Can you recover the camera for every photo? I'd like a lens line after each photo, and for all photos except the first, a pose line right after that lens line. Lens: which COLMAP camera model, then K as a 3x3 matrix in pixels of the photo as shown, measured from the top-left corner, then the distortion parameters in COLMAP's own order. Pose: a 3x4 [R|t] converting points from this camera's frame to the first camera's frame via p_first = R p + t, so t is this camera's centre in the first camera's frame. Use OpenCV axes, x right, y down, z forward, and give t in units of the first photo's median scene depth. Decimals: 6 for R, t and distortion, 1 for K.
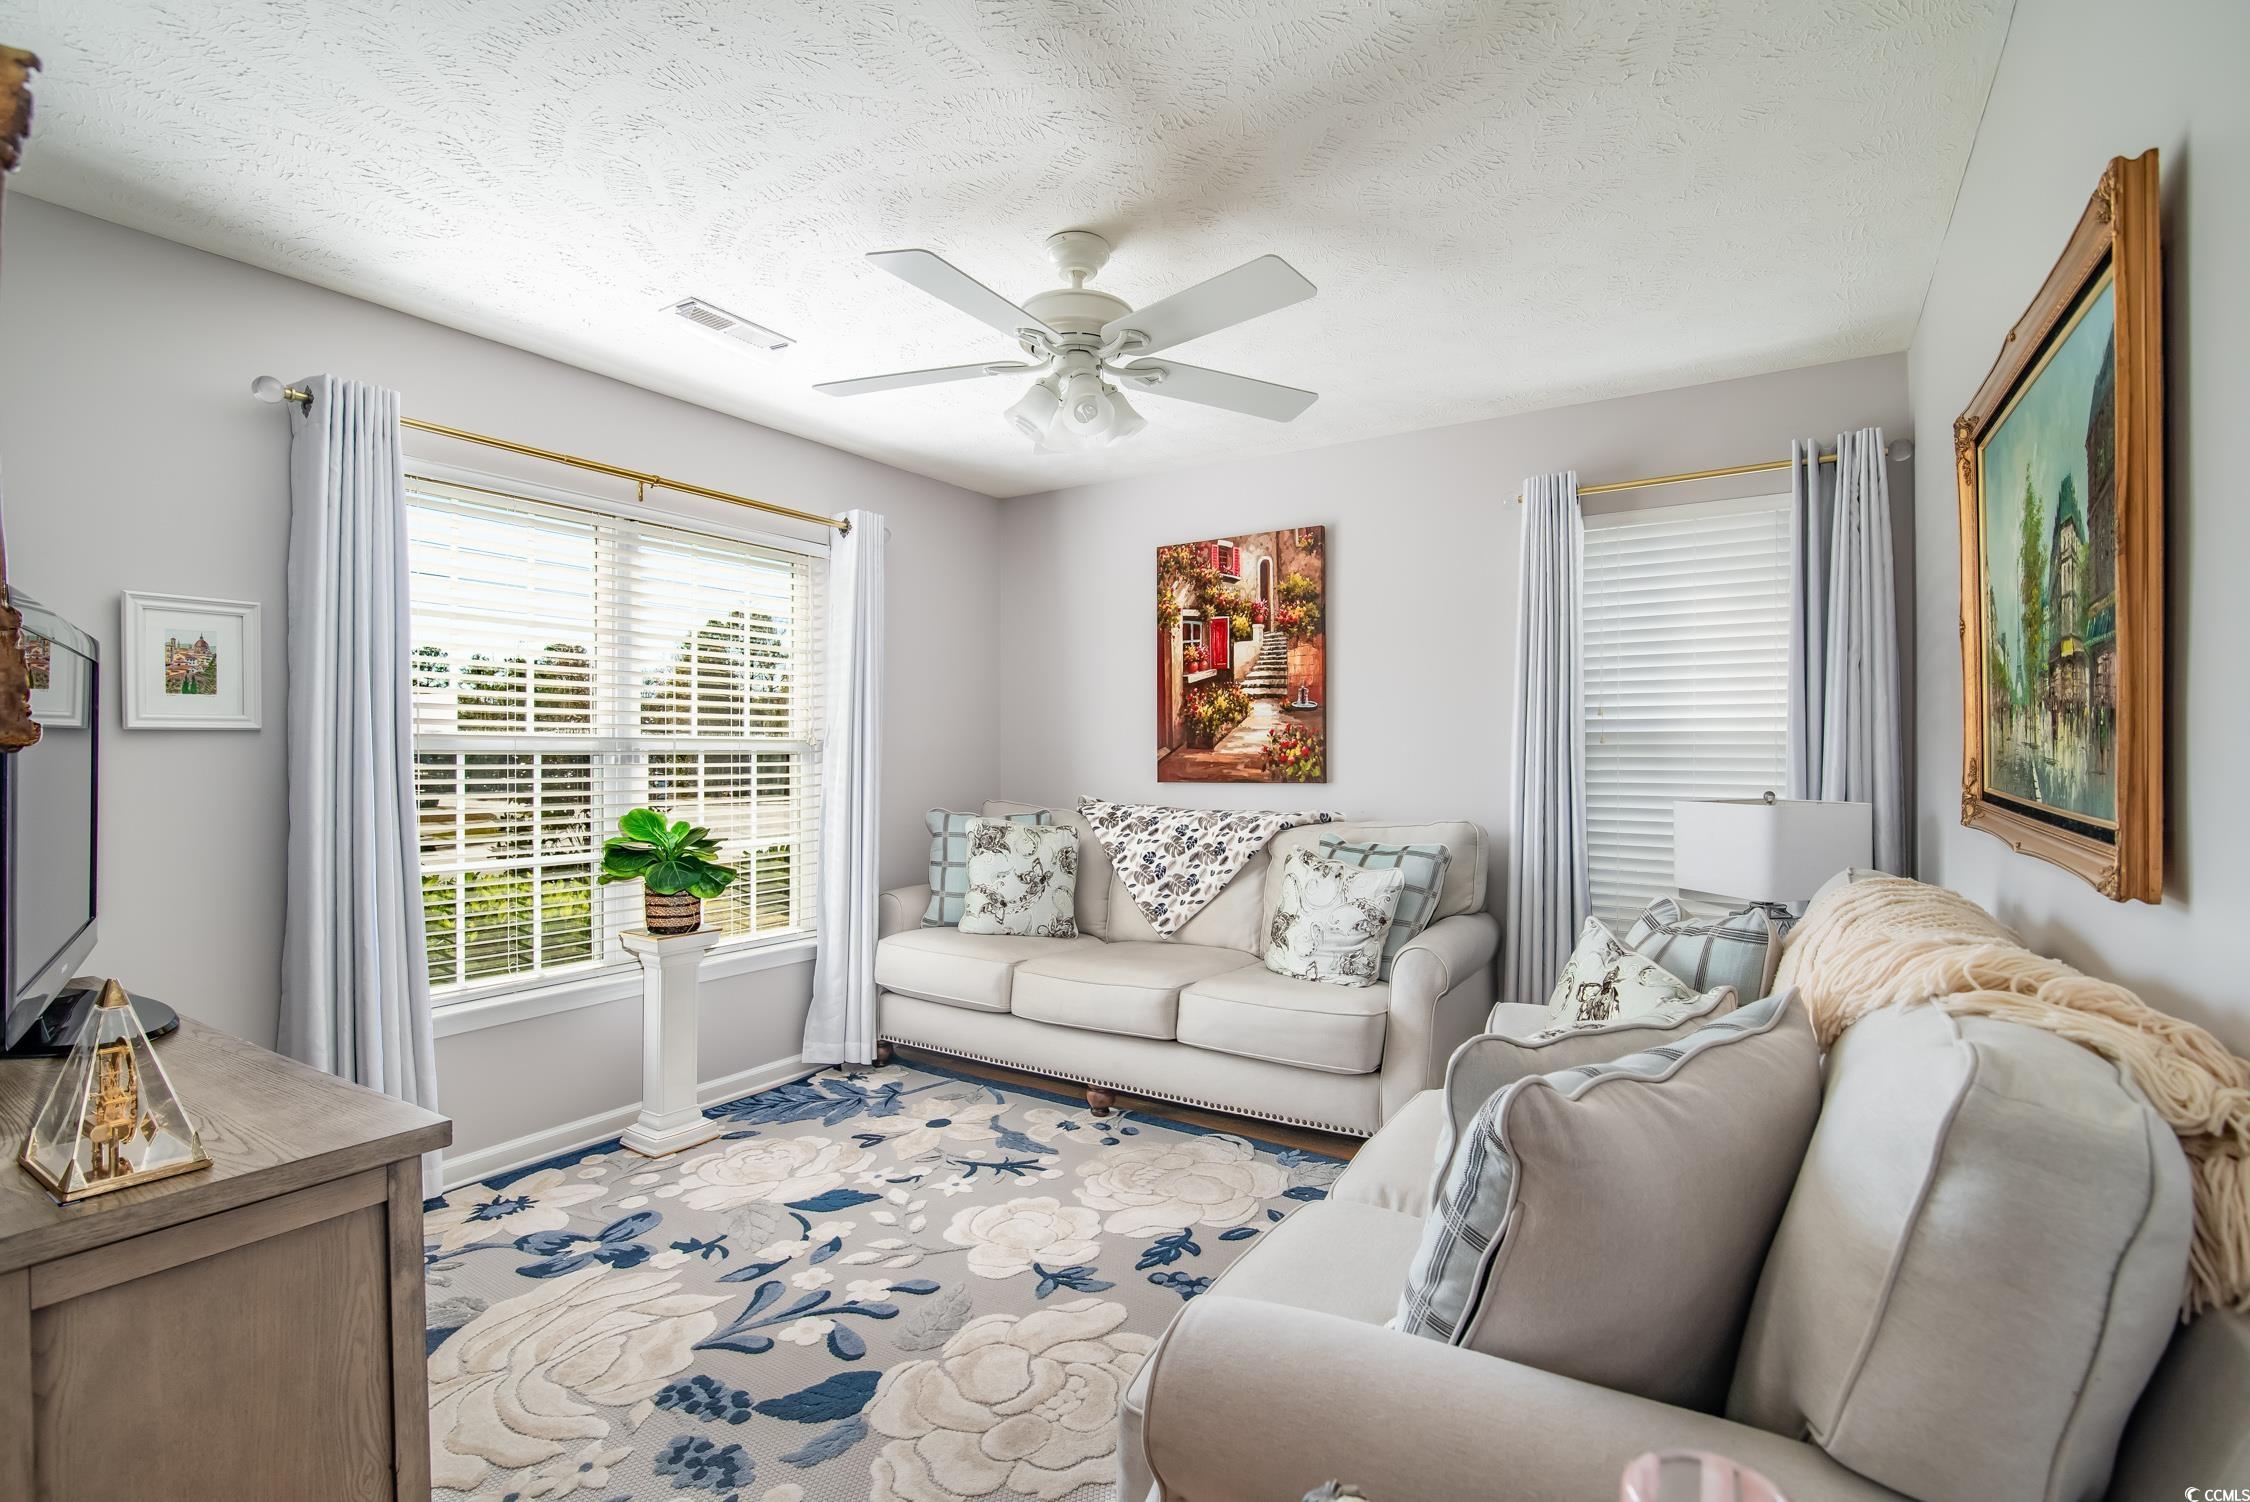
lens RADIAL K [[1120.3, 0, 1056.8], [0, 1120.3, 750.1], [0, 0, 1]] dist [-0.006550, -0.000075]
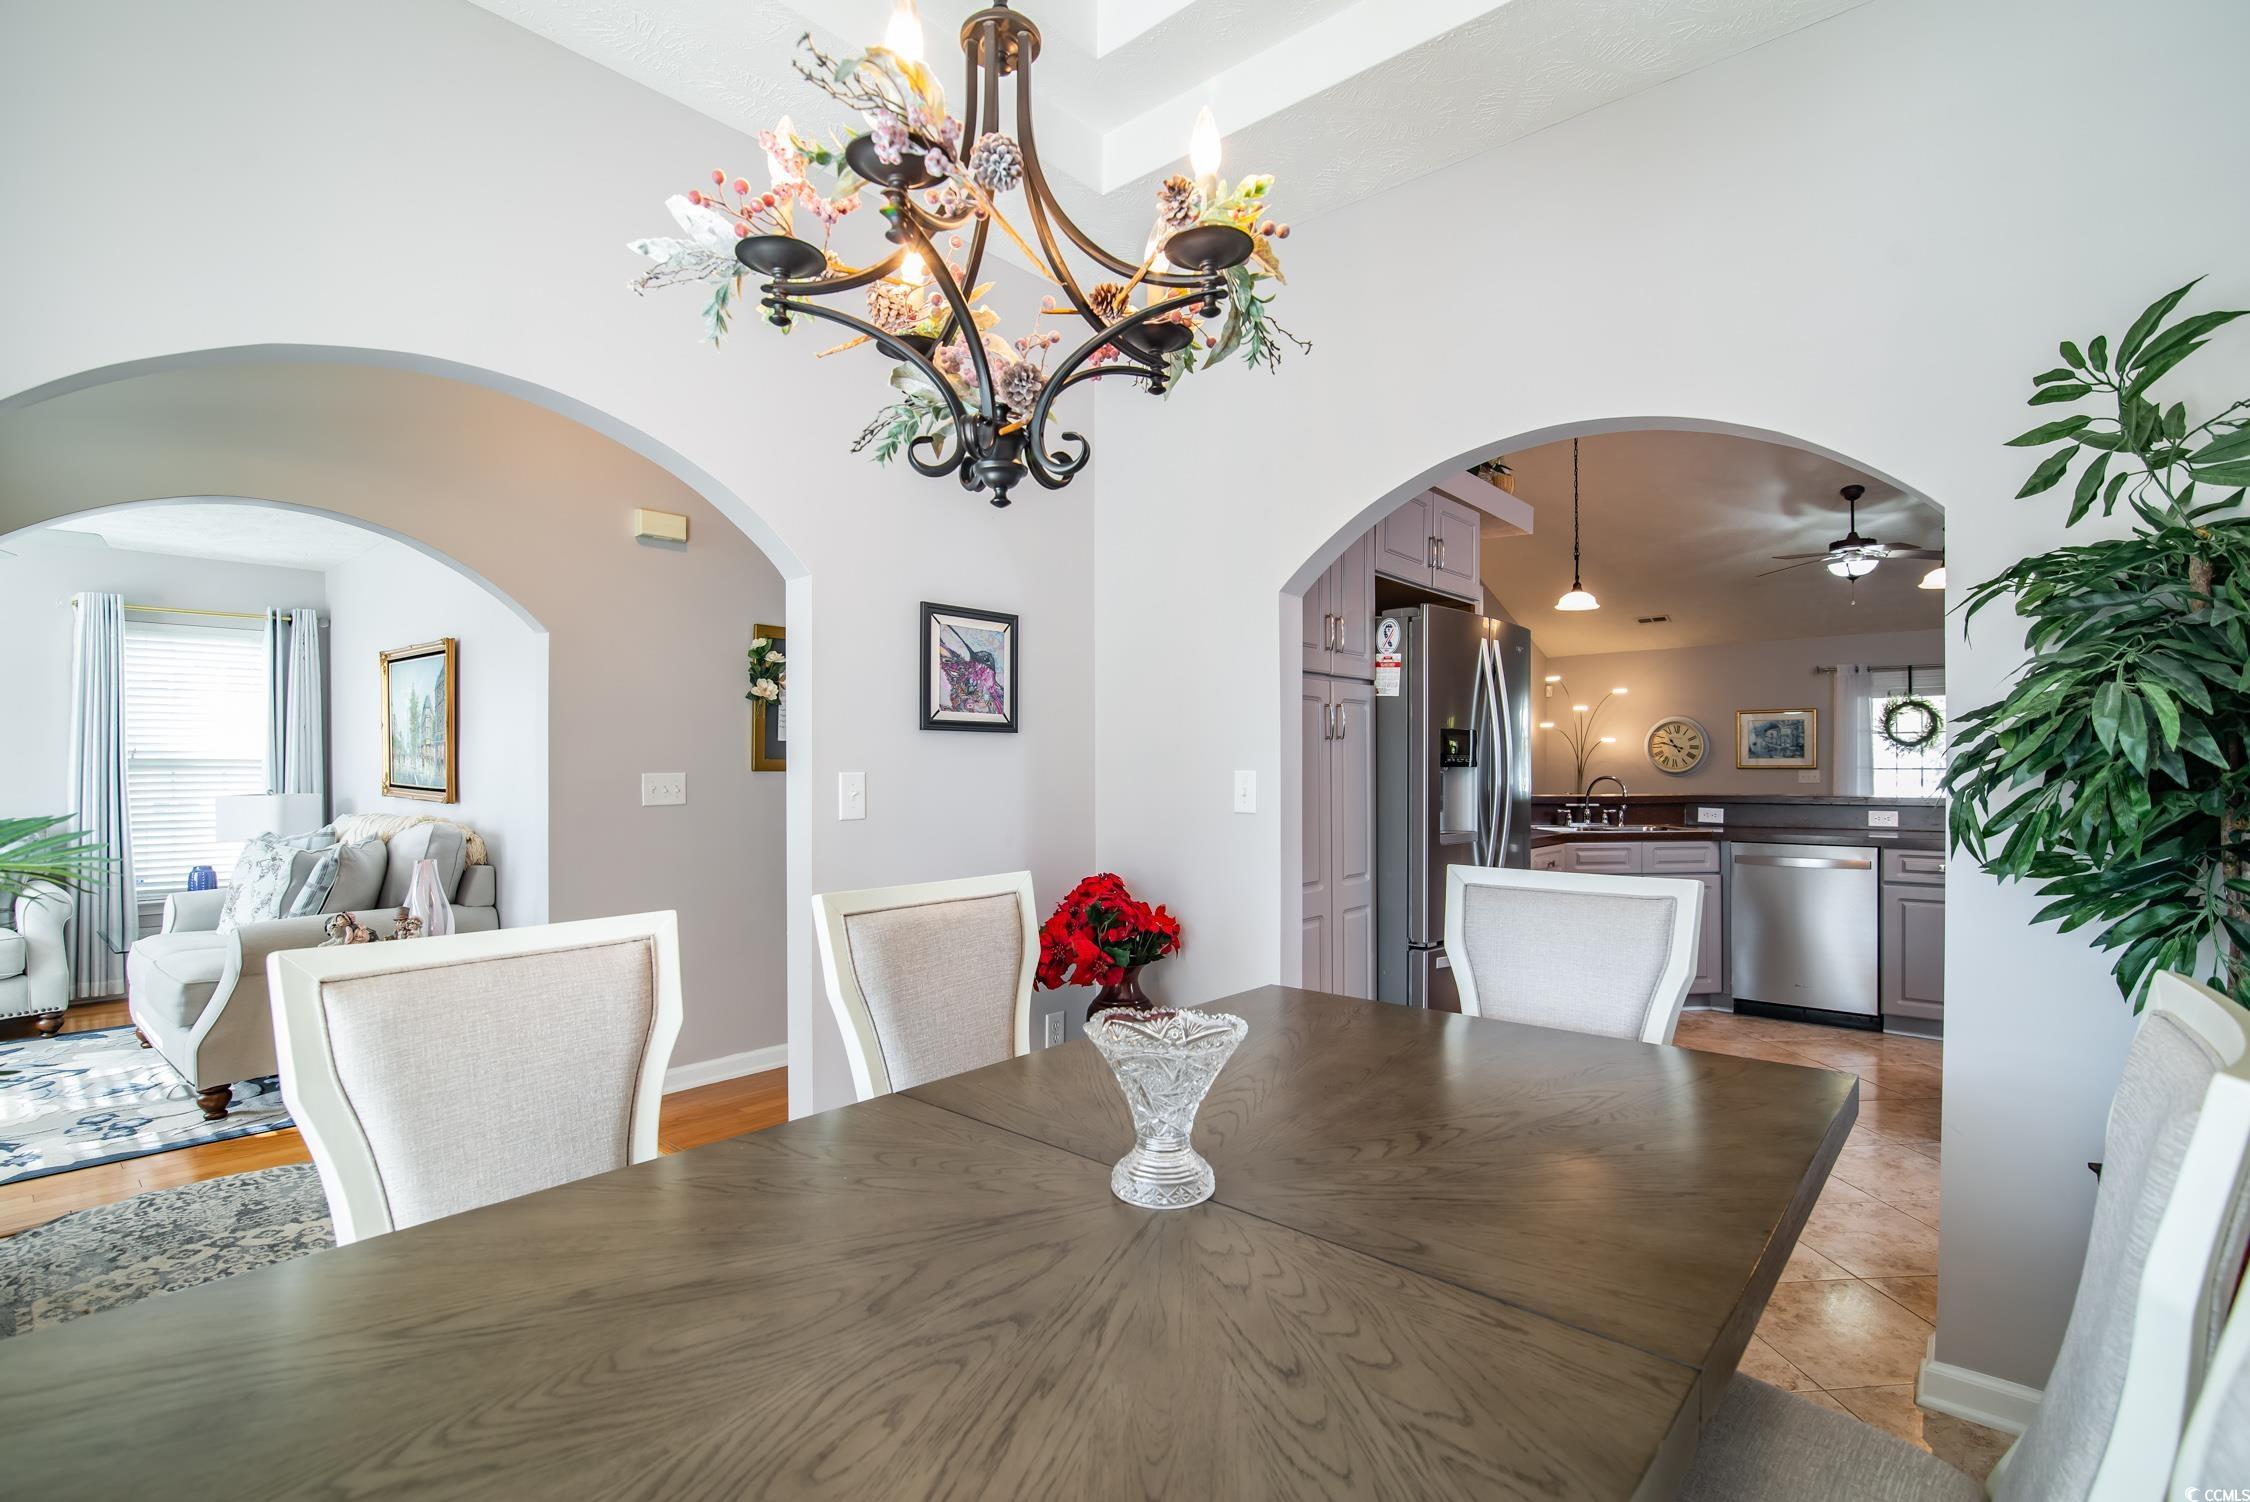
lens RADIAL K [[1057.9, 0, 1124.8], [0, 1057.9, 761.4], [0, 0, 1]] dist [-0.015922, -0.000119]
pose [[0.174864, 0.002998, 0.984588, -0.869800], [0.000577, 0.999995, -0.003147, -0.006549], [-0.984592, 0.001118, 0.174861, -0.772640]]
